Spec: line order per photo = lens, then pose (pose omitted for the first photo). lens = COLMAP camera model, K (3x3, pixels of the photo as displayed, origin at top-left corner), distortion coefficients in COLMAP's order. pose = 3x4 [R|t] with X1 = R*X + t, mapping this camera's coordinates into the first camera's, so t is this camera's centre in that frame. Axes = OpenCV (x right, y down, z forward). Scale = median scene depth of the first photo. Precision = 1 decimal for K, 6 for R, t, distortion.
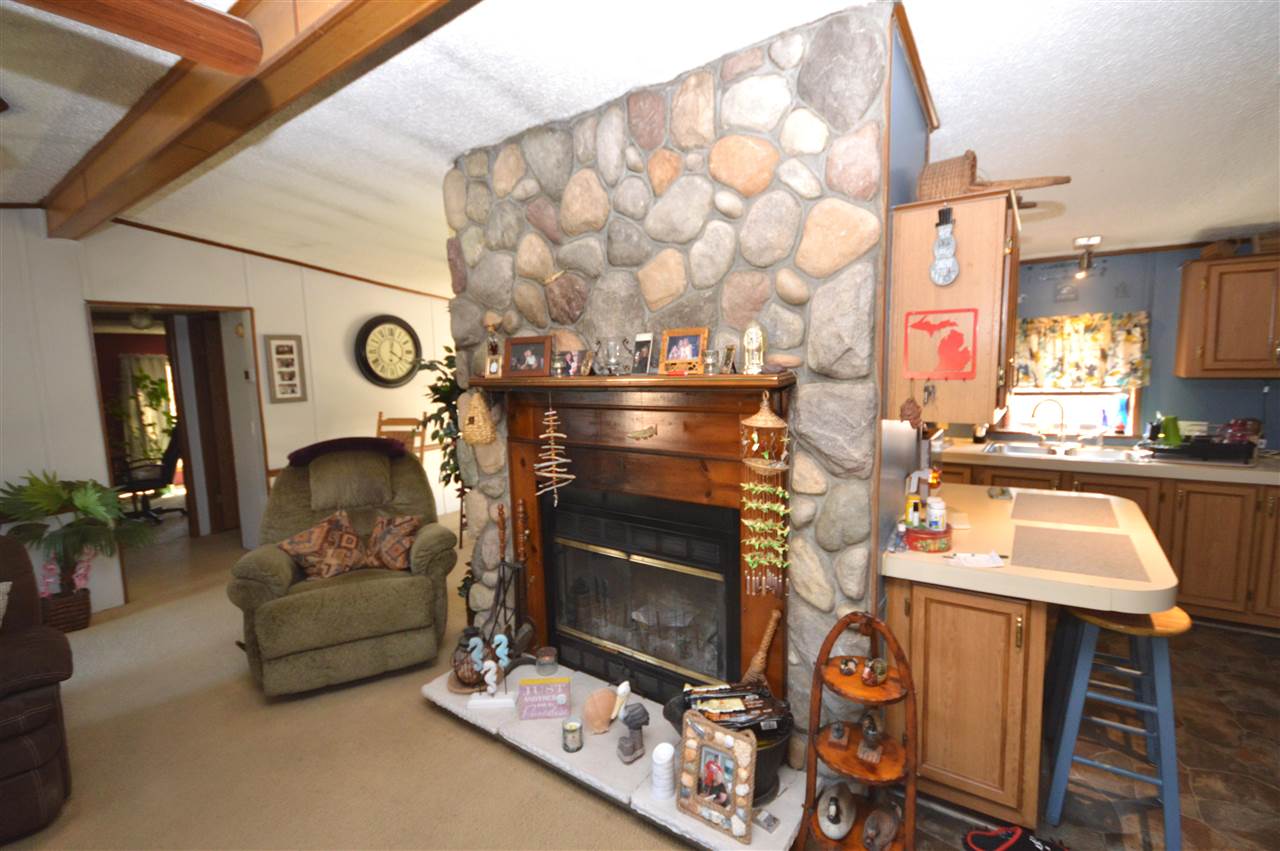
lens RADIAL K [[559.2, 0, 640.3], [0, 559.2, 423.2], [0, 0, 1]] dist [-0.000060, -0.000176]
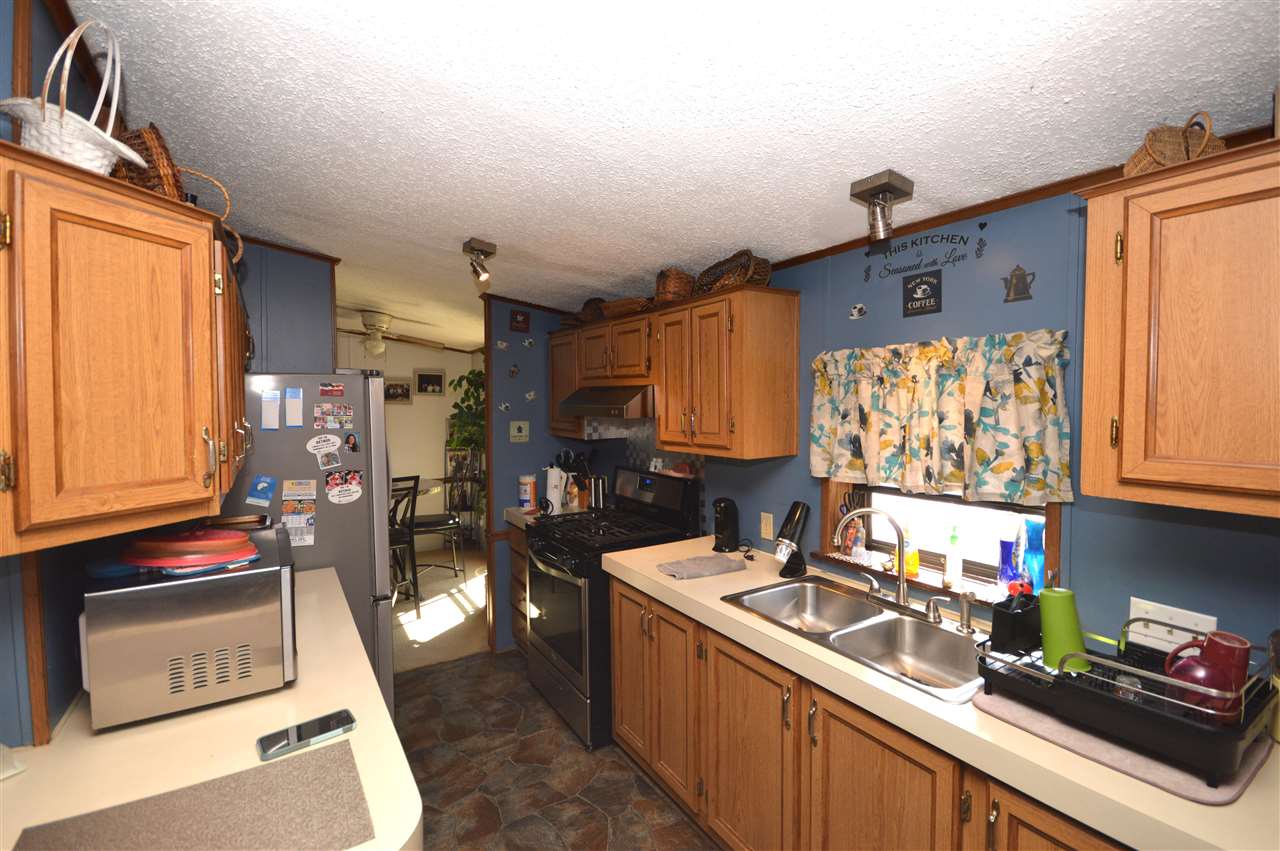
lens RADIAL K [[559.2, 0, 639.4], [0, 559.2, 423.5], [0, 0, 1]] dist [-0.000060, -0.000176]
pose [[0.928731, 0.045267, -0.367981, 0.746135], [-0.072351, 0.995565, -0.060137, -0.076683], [0.363626, 0.082475, 0.927887, 0.477788]]
